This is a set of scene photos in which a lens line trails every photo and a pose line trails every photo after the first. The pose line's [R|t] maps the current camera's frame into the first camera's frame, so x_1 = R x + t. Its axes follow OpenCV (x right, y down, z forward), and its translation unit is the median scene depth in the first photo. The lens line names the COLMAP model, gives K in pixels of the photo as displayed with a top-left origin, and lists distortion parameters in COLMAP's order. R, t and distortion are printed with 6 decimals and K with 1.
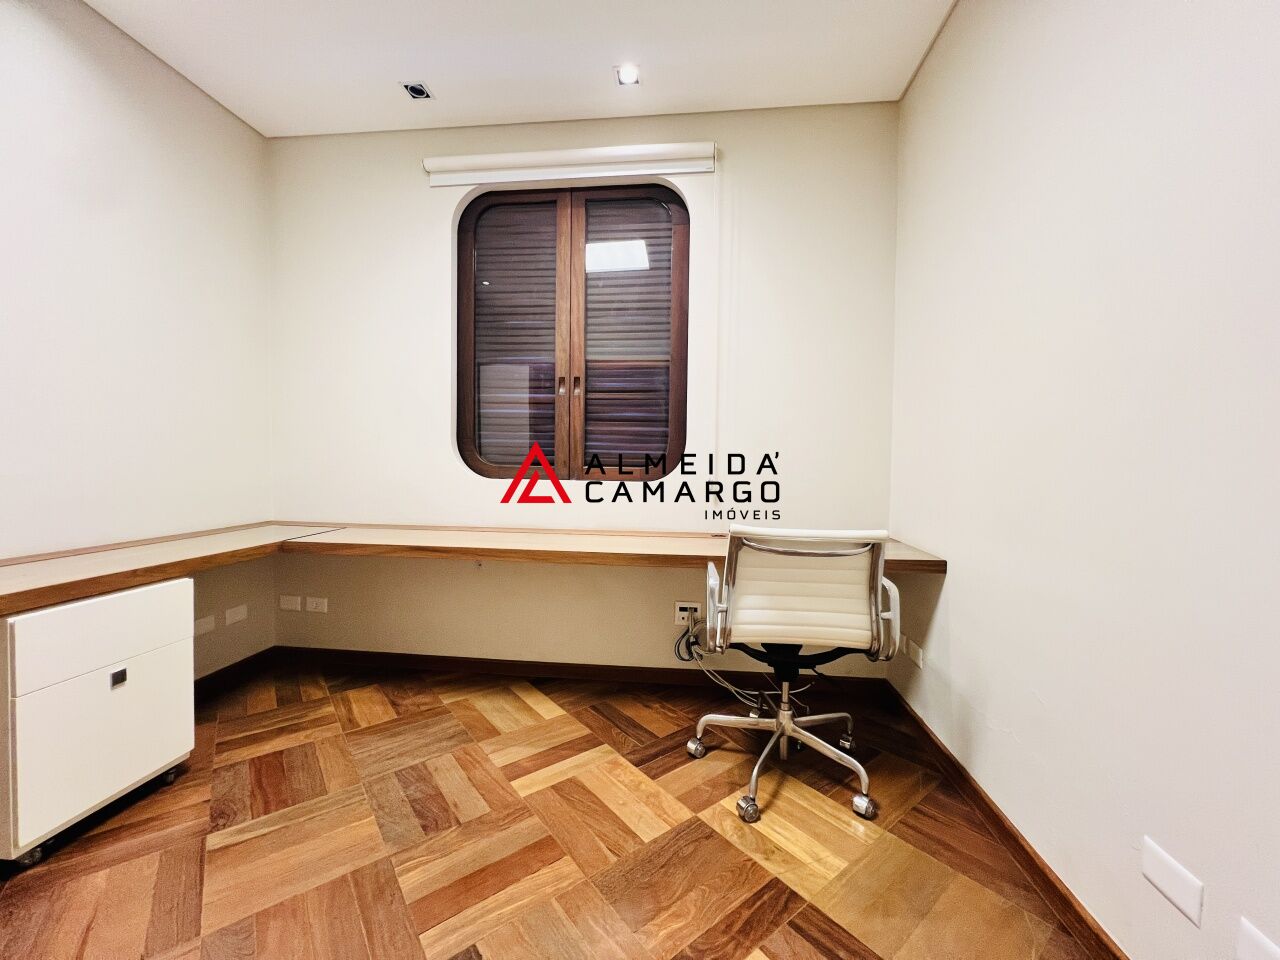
lens RADIAL K [[511.2, 0, 639.0], [0, 511.2, 481.1], [0, 0, 1]] dist [0.000298, 0.000317]
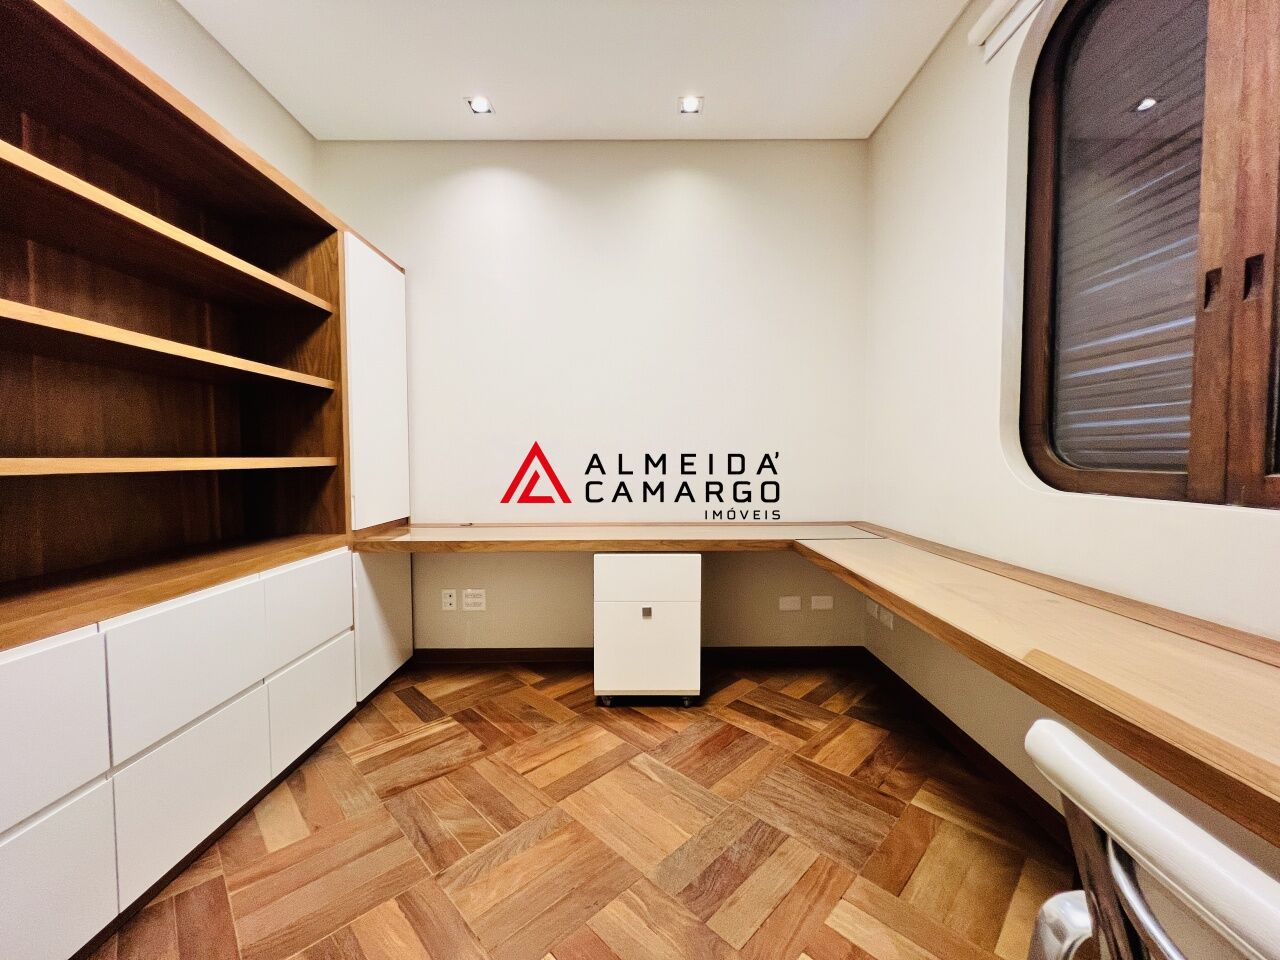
lens RADIAL K [[511.2, 0, 639.0], [0, 511.2, 475.6], [0, 0, 1]] dist [0.000298, 0.000317]
pose [[0.112113, 0.022982, -0.993430, 0.305530], [-0.034233, 0.999228, 0.019252, -0.022465], [0.993106, 0.031850, 0.112813, 0.592976]]
